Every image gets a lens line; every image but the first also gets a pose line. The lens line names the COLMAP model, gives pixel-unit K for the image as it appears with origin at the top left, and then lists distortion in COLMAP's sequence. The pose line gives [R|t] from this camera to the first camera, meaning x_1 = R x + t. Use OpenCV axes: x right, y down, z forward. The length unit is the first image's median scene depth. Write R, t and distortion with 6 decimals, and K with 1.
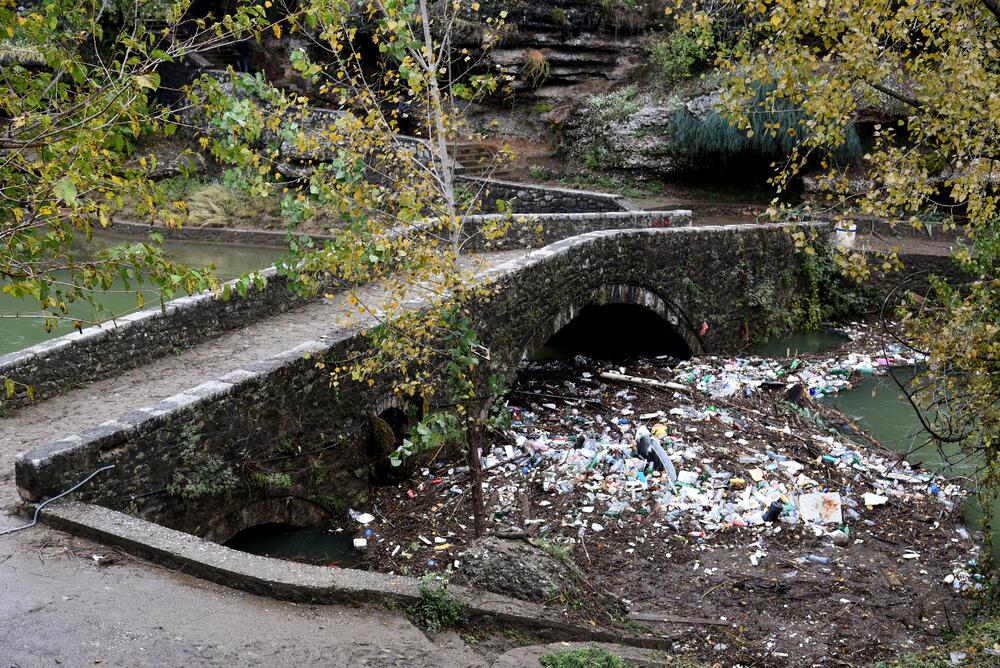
lens RADIAL K [[1518.7, 0, 470.1], [0, 1518.7, 348.9], [0, 0, 1]] dist [-0.017889, 0.000000]
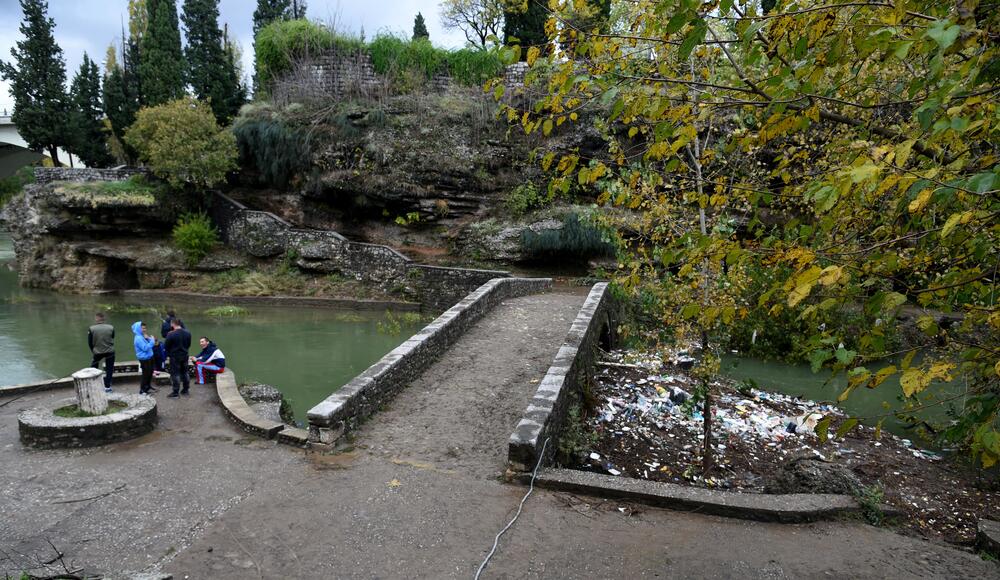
lens RADIAL K [[682.7, 0, 492.0], [0, 682.7, 335.3], [0, 0, 1]] dist [-0.055094, 0.006817]
pose [[0.942332, -0.045072, 0.331632, -0.317222], [0.054828, 0.998293, -0.020115, -0.005446], [-0.330159, 0.037137, 0.943194, 0.273449]]
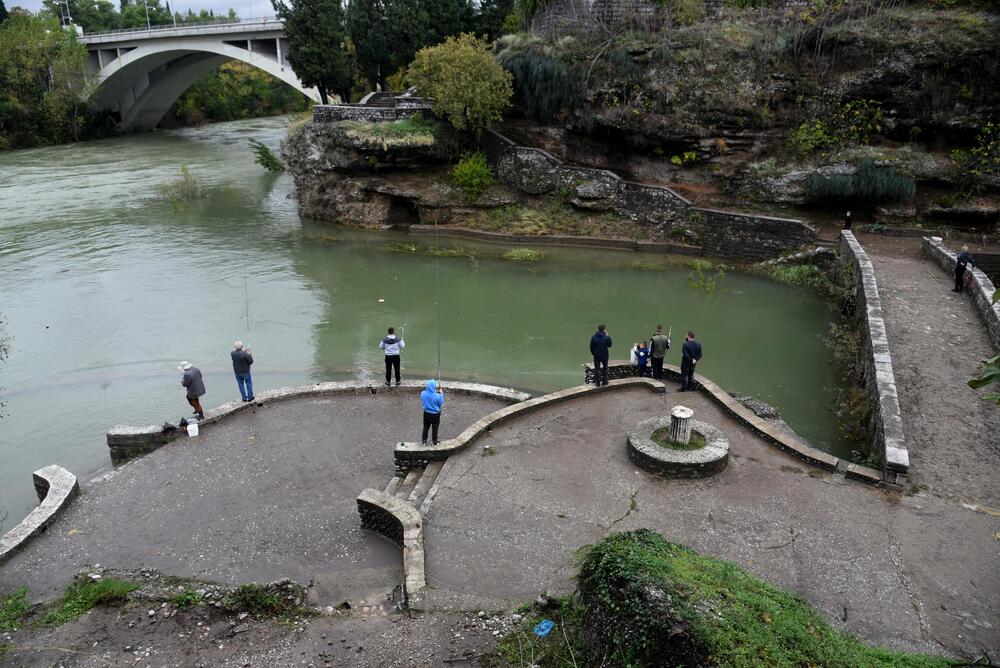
lens RADIAL K [[679.6, 0, 473.1], [0, 679.6, 352.2], [0, 0, 1]] dist [-0.059031, 0.015562]
pose [[0.989963, -0.066276, 0.124822, -0.646253], [0.044223, 0.984136, 0.171813, -0.149288], [-0.134229, -0.164569, 0.977190, 0.274747]]
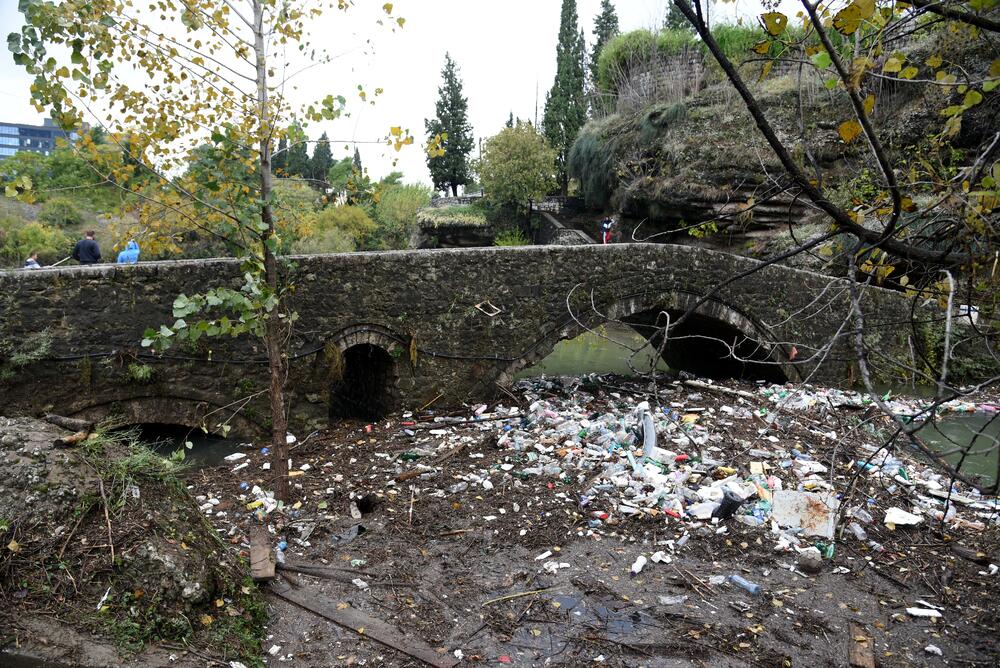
lens RADIAL K [[679.6, 0, 478.6], [0, 679.6, 337.6], [0, 0, 1]] dist [-0.059031, 0.015562]
pose [[0.896100, 0.069775, -0.438333, 0.179060], [-0.126463, 0.986769, -0.101455, 0.059430], [0.425455, 0.146347, 0.893068, 0.510624]]
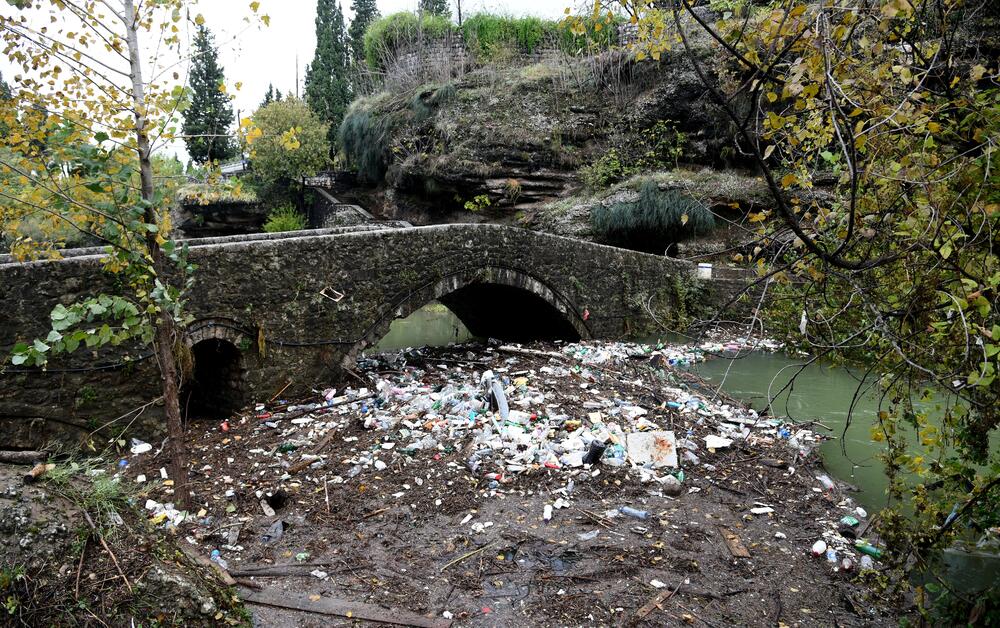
lens RADIAL K [[683.8, 0, 485.9], [0, 683.8, 287.1], [0, 0, 1]] dist [-0.049808, -0.017772]
pose [[0.995614, -0.000267, -0.093557, 0.137243], [-0.014578, 0.987339, -0.157955, 0.060451], [0.092415, 0.158626, 0.983004, 0.473392]]
